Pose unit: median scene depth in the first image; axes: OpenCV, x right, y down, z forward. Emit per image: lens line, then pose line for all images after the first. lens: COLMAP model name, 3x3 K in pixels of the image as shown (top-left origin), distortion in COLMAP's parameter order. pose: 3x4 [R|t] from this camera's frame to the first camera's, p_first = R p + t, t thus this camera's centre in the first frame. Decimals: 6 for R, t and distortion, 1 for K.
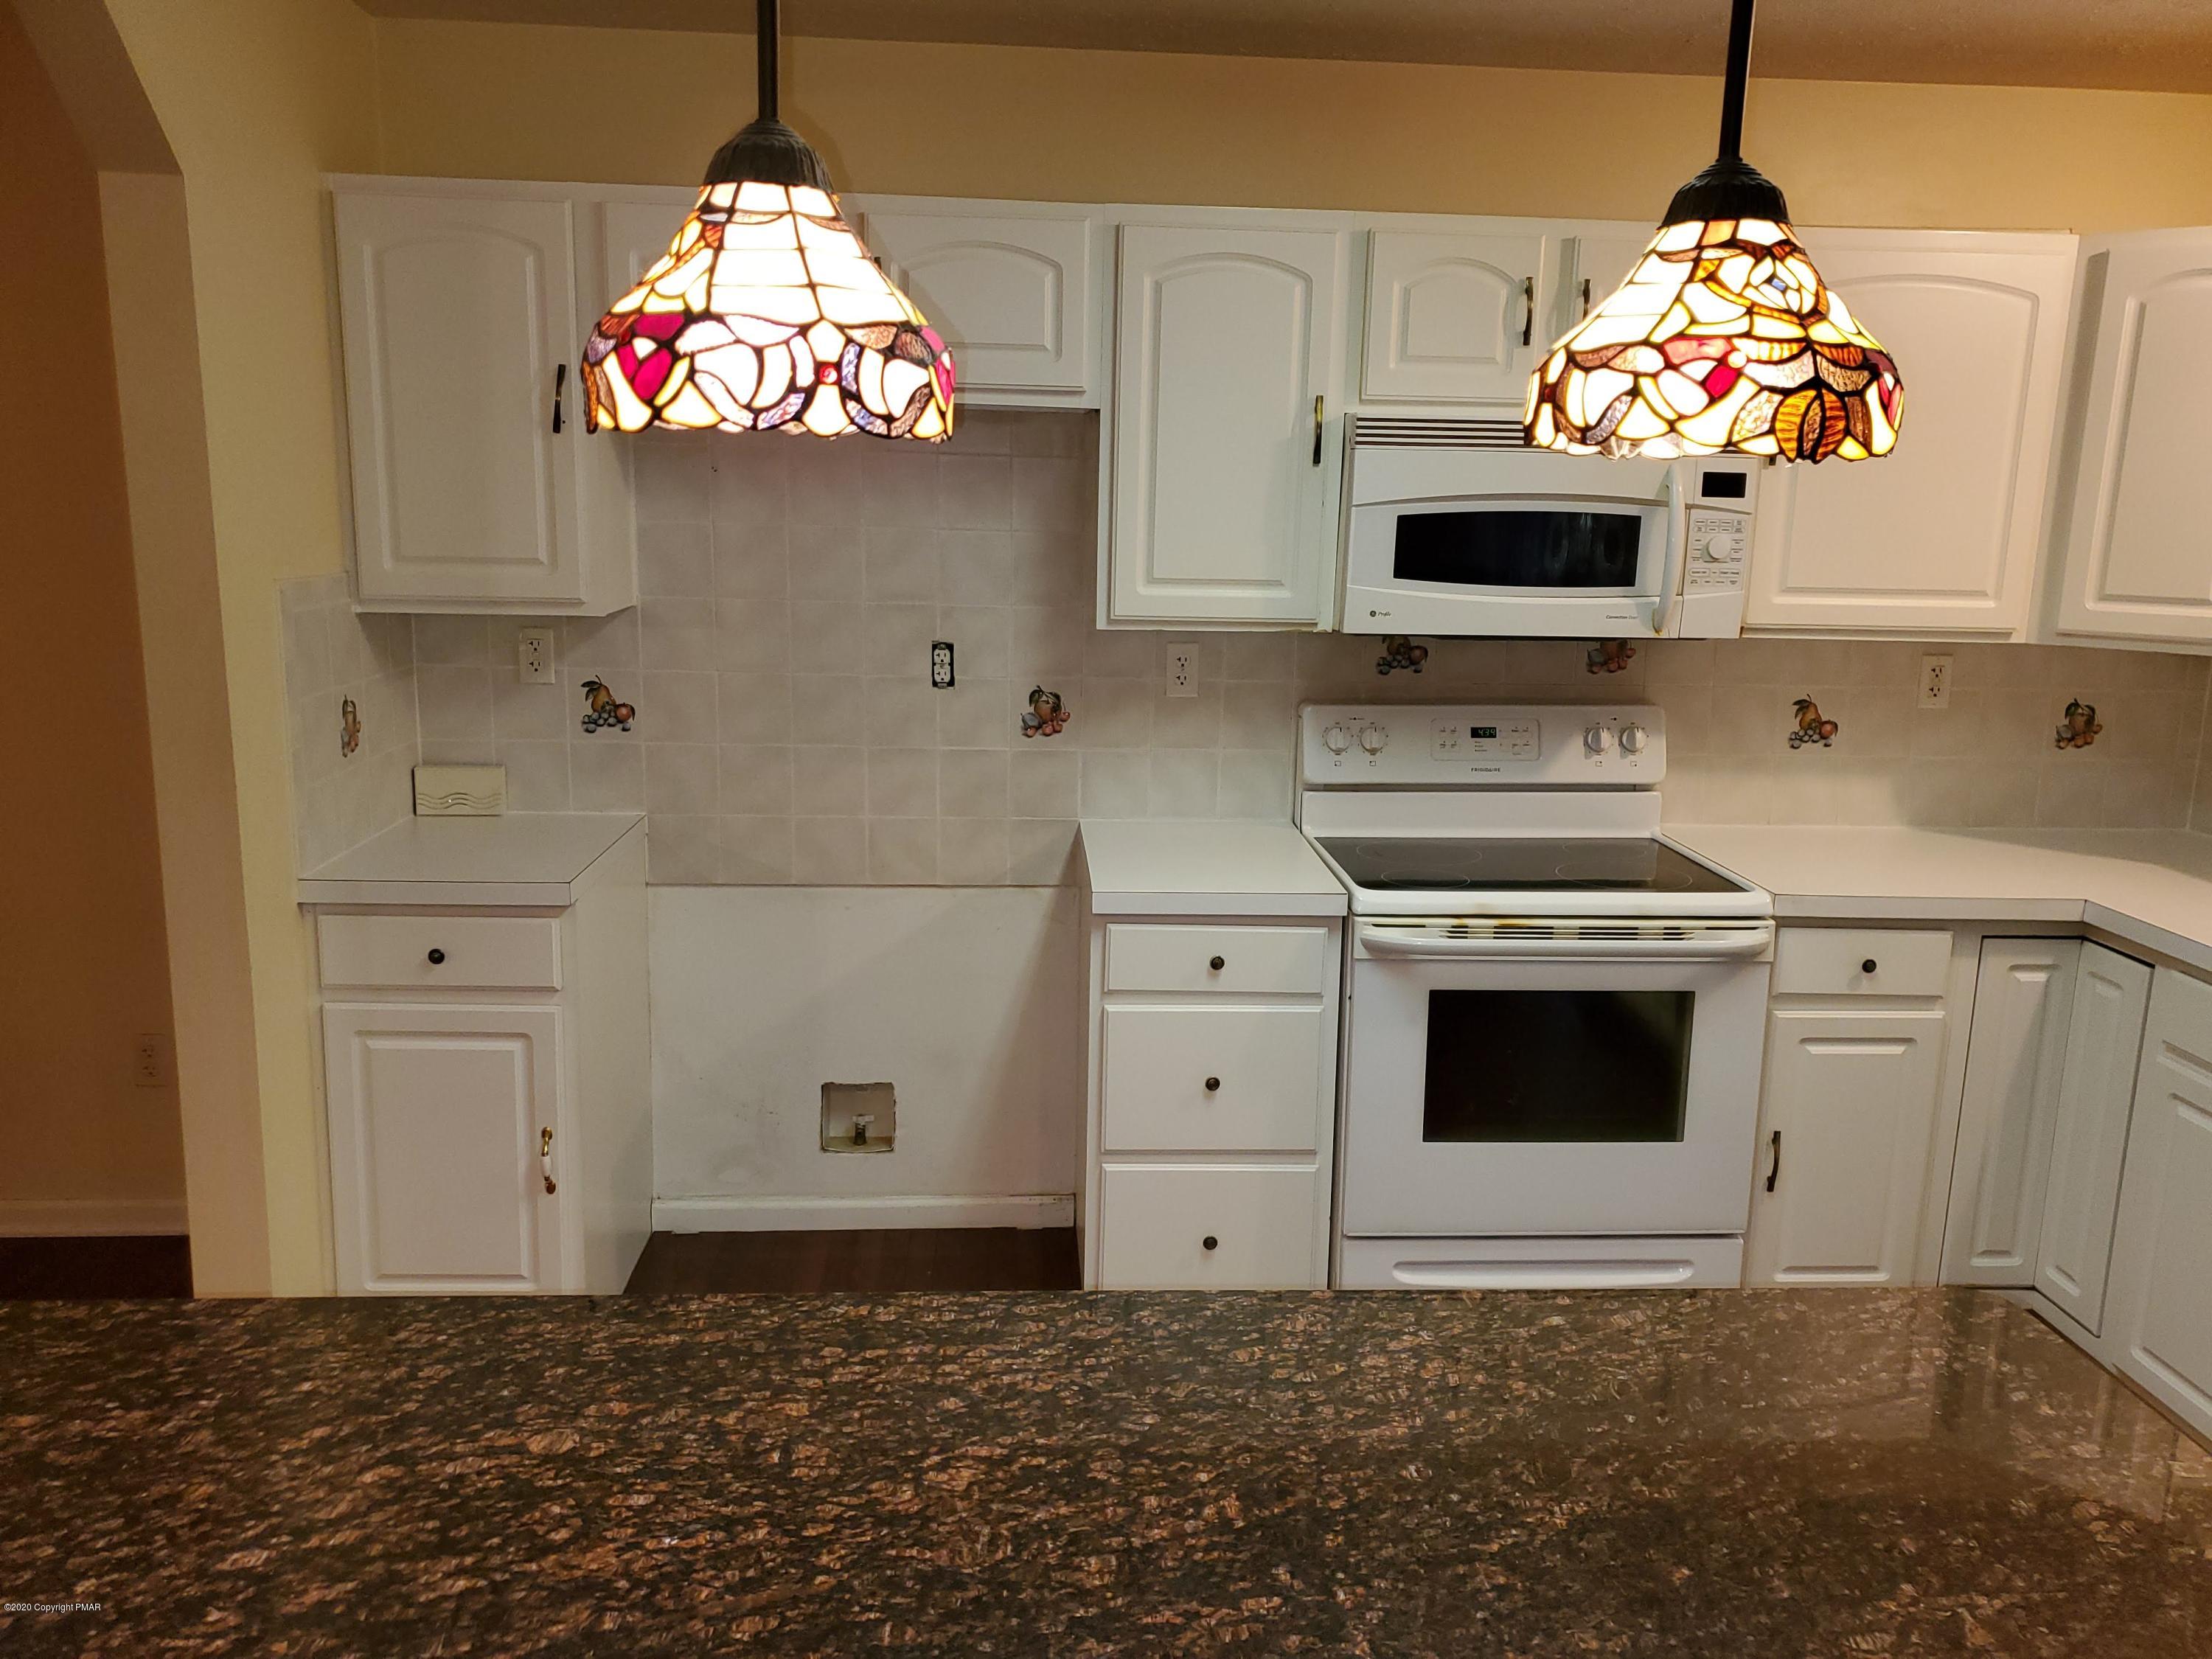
lens RADIAL K [[1642.9, 0, 1102.5], [0, 1642.9, 866.2], [0, 0, 1]] dist [0.089882, -0.174242]
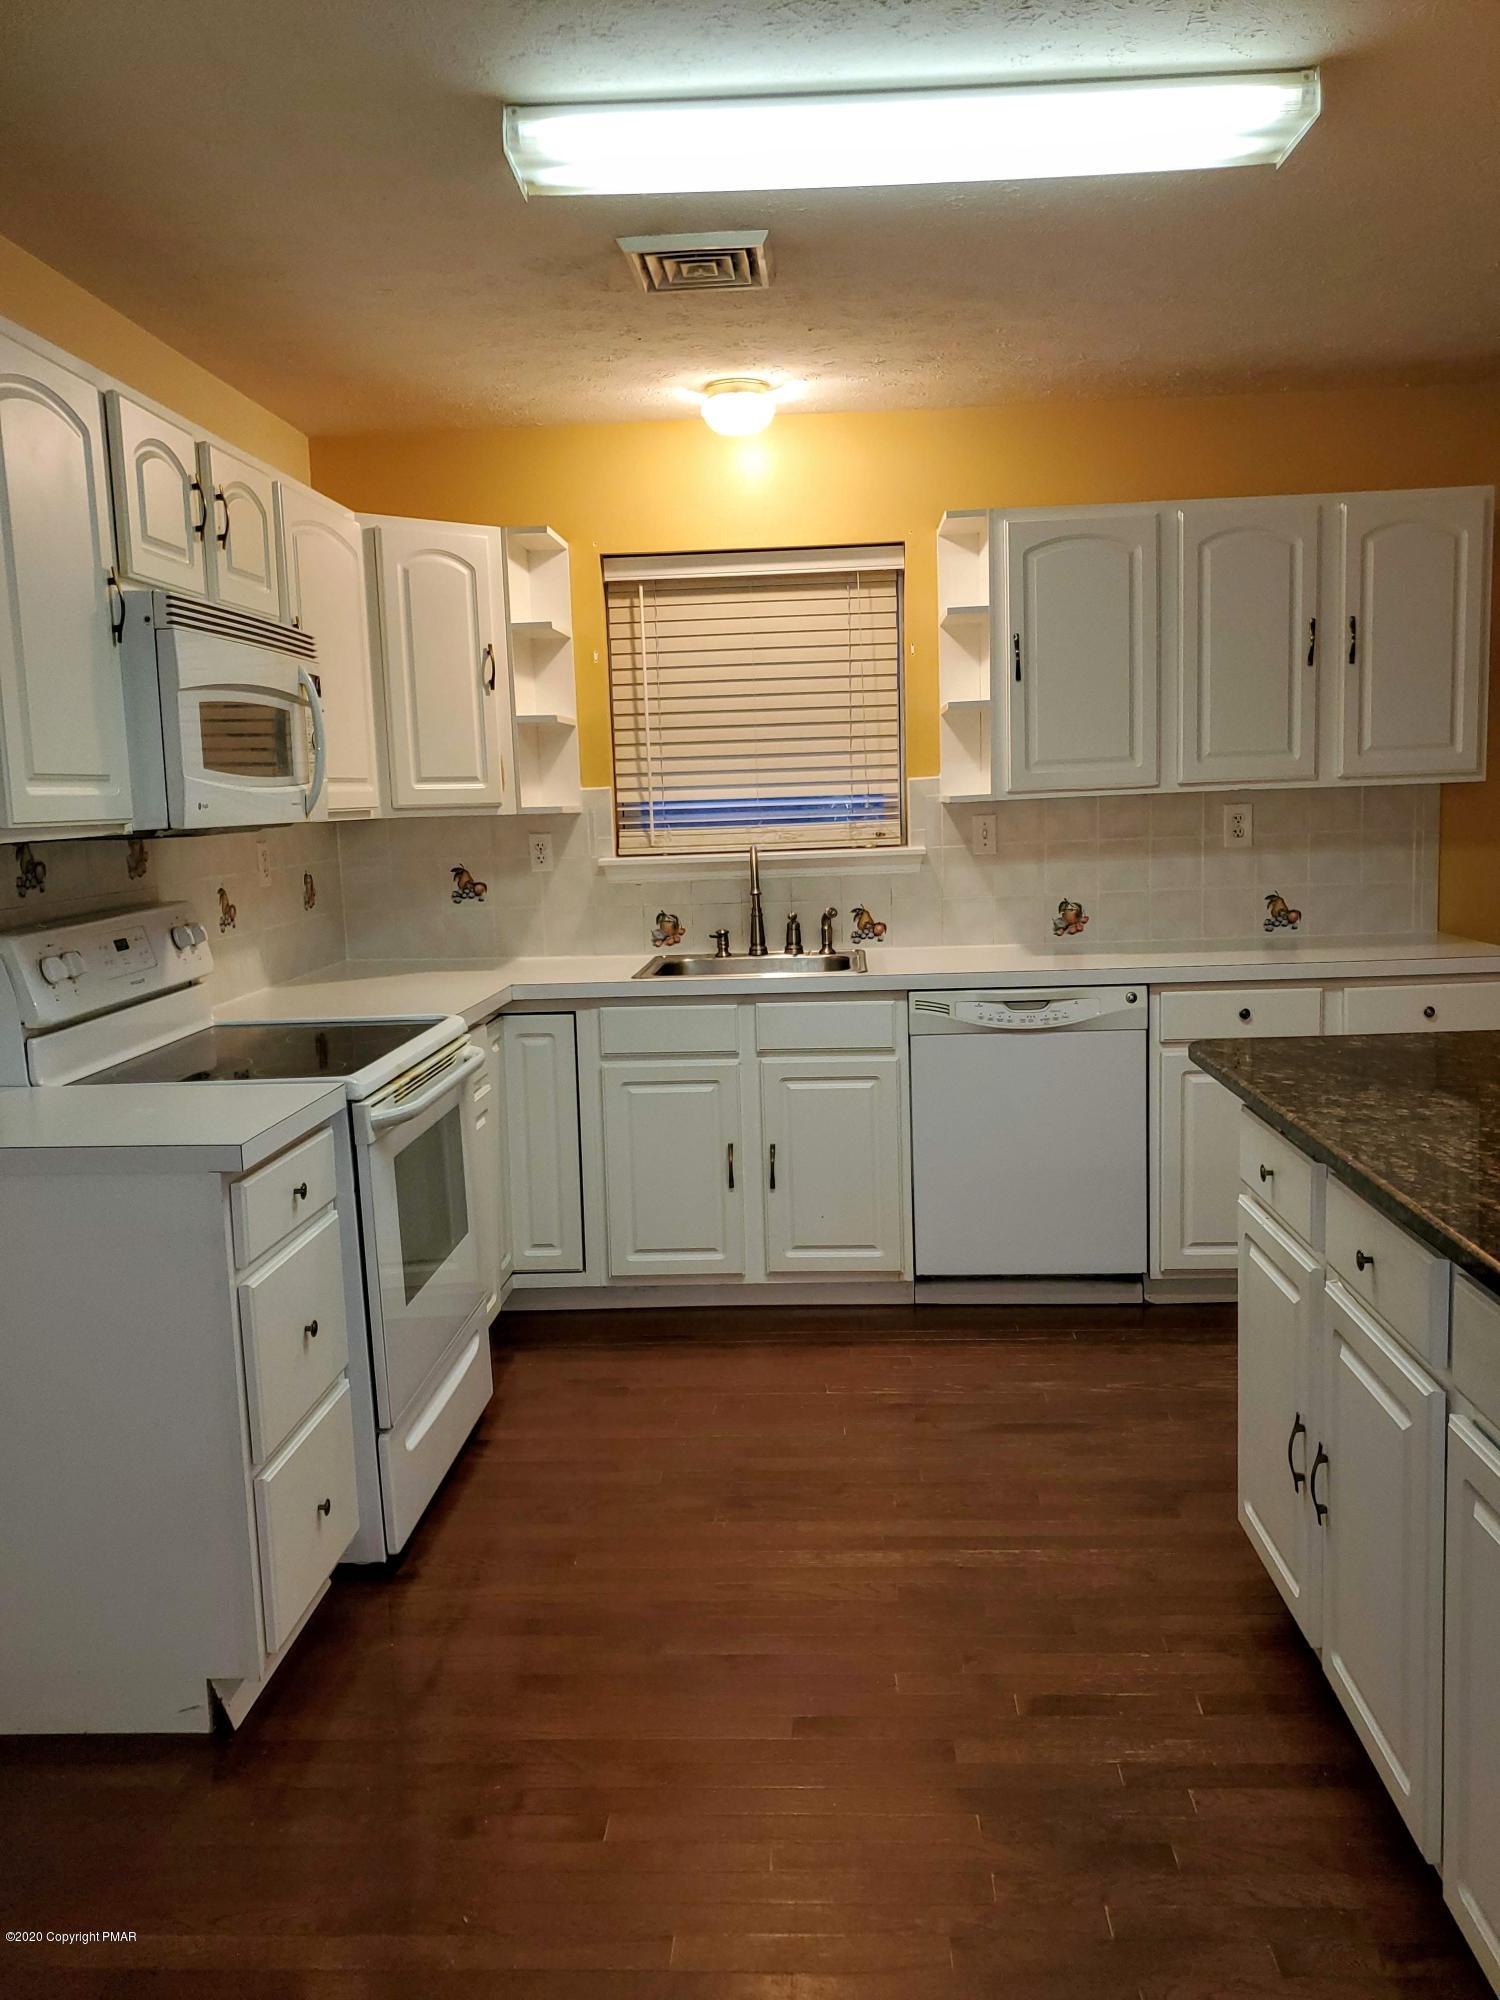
lens RADIAL K [[1515.8, 0, 750.0], [0, 1515.8, 1000.0], [0, 0, 1]] dist [0.152601, -0.085741]
pose [[0.105526, -0.159571, 0.981530, -0.666875], [0.252393, 0.959017, 0.128776, -0.082962], [-0.961853, 0.234142, 0.141476, 0.607335]]
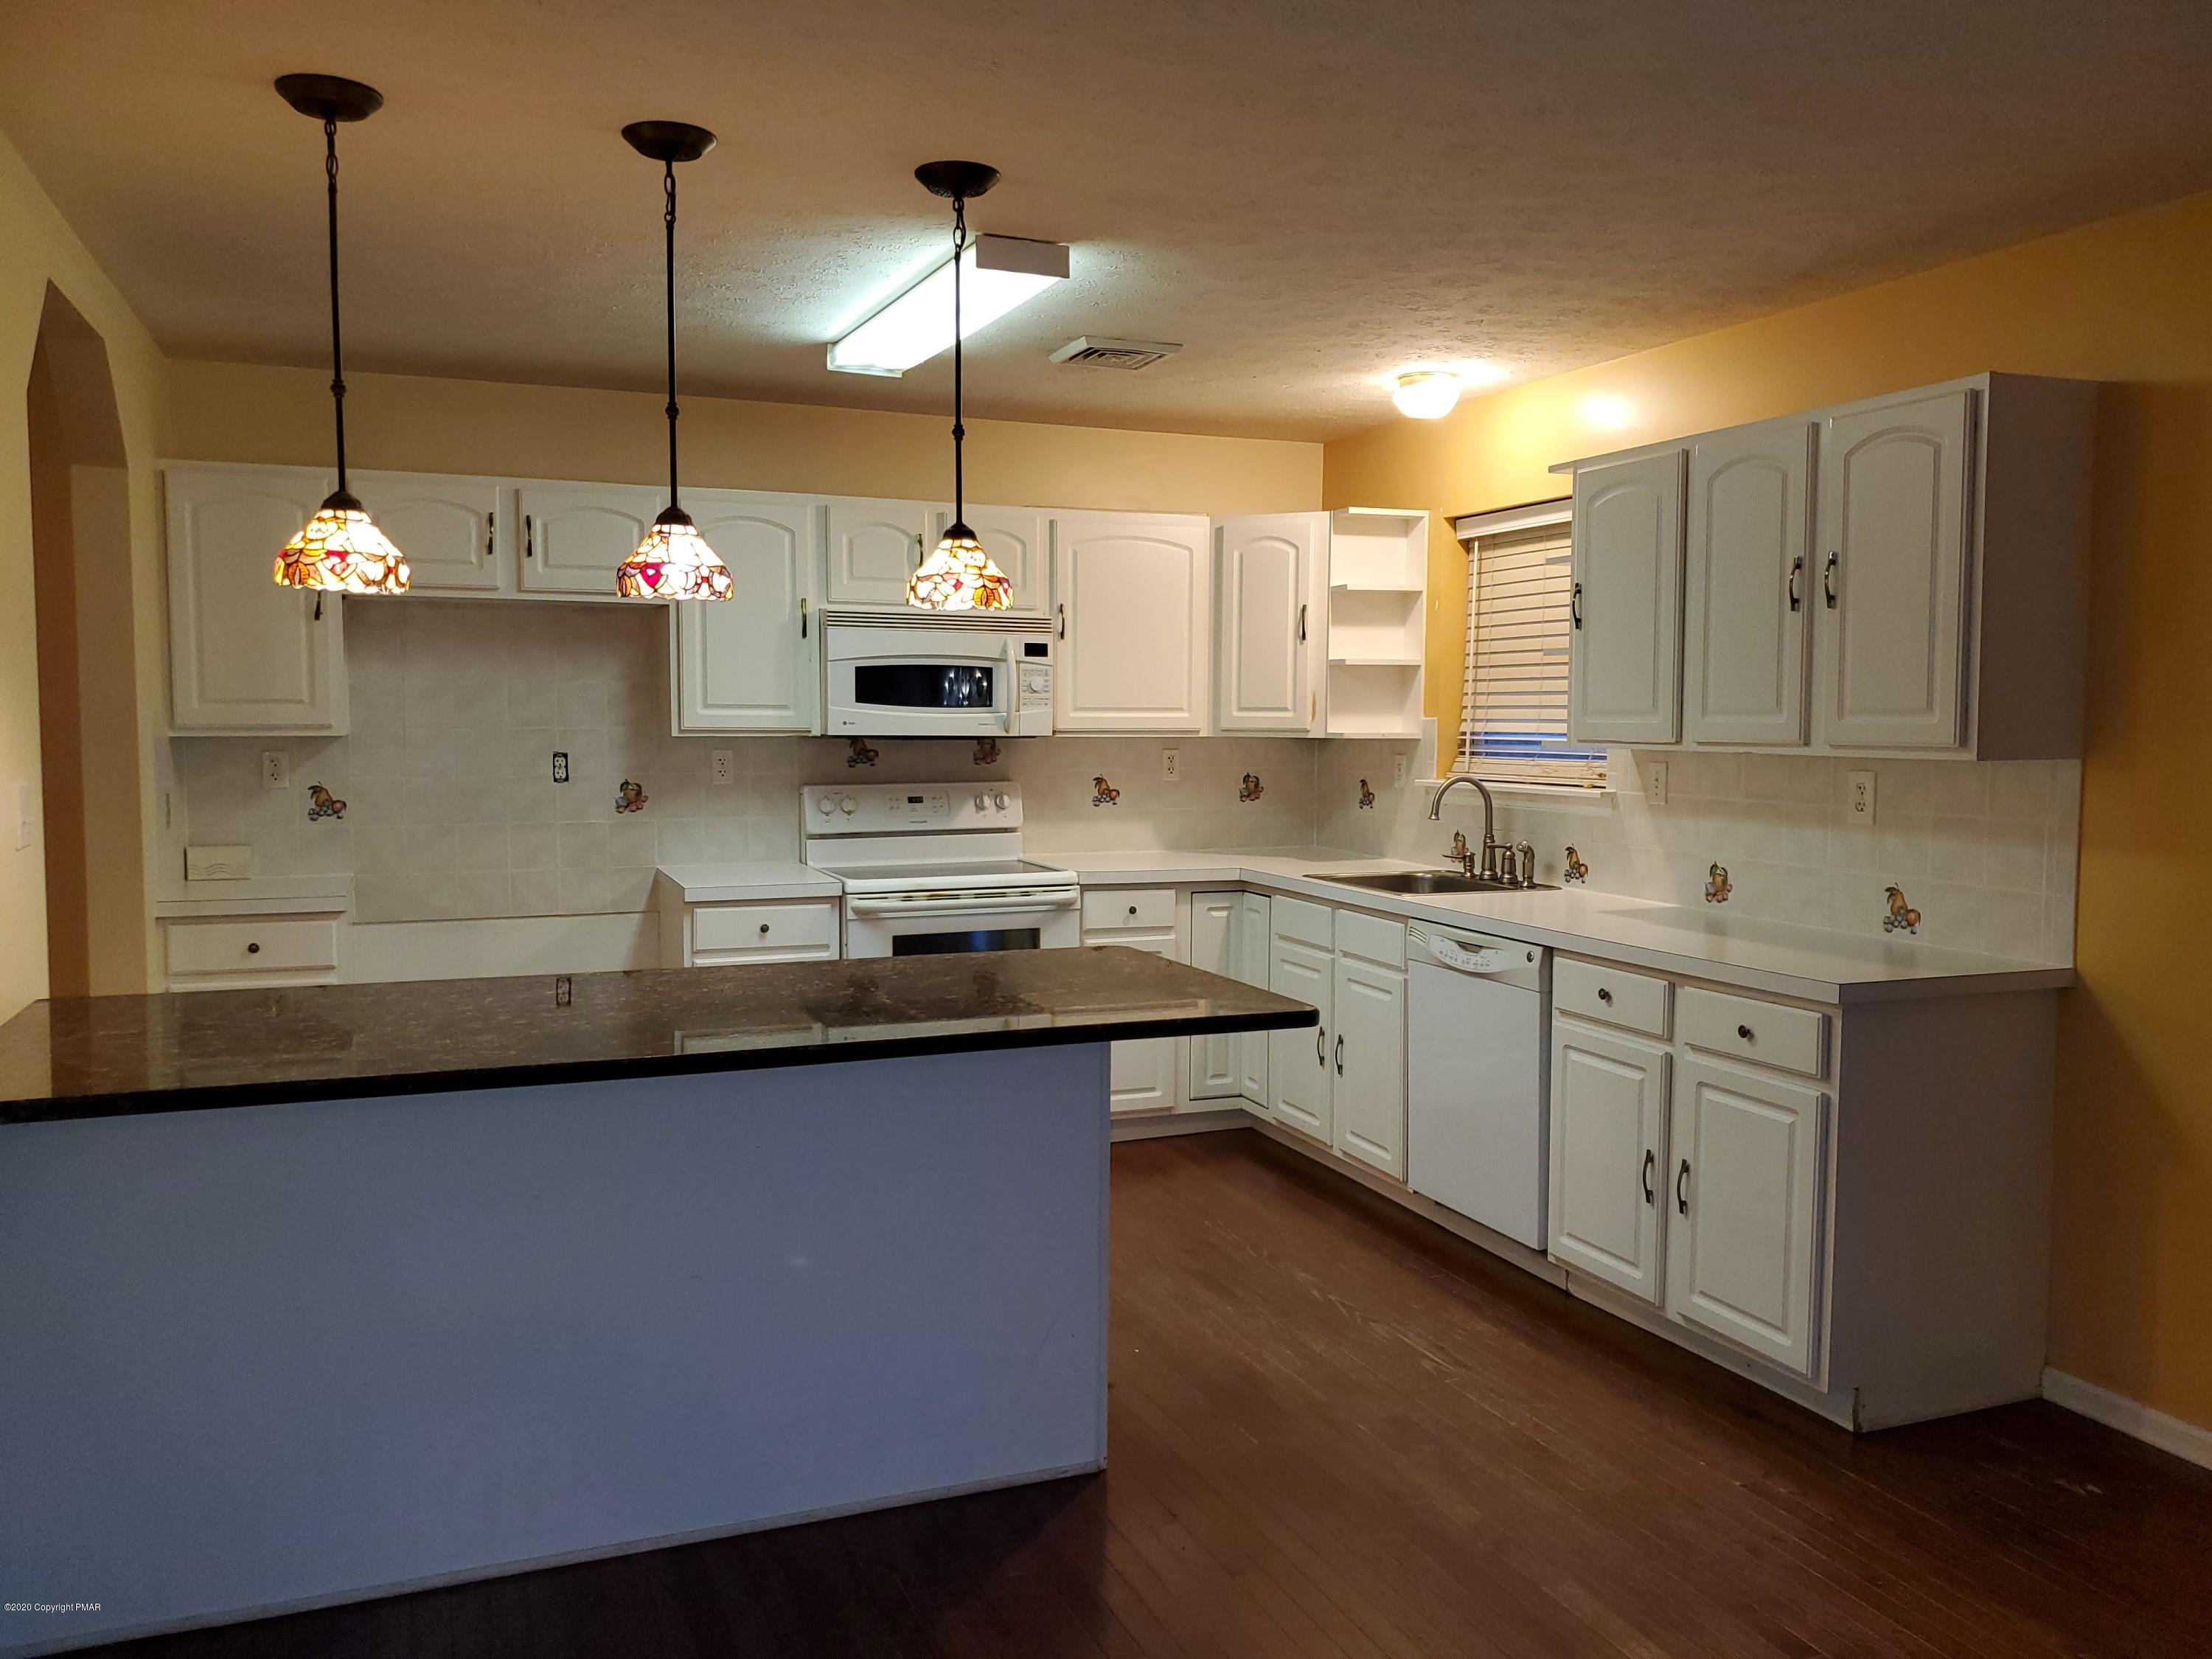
lens RADIAL K [[1640.8, 0, 1106.0], [0, 1640.8, 829.5], [0, 0, 1]] dist [-0.002554, -0.075282]
pose [[0.943626, -0.038762, 0.328735, -0.140016], [0.086040, 0.987706, -0.130513, 0.197663], [-0.319635, 0.151440, 0.935361, -0.641333]]
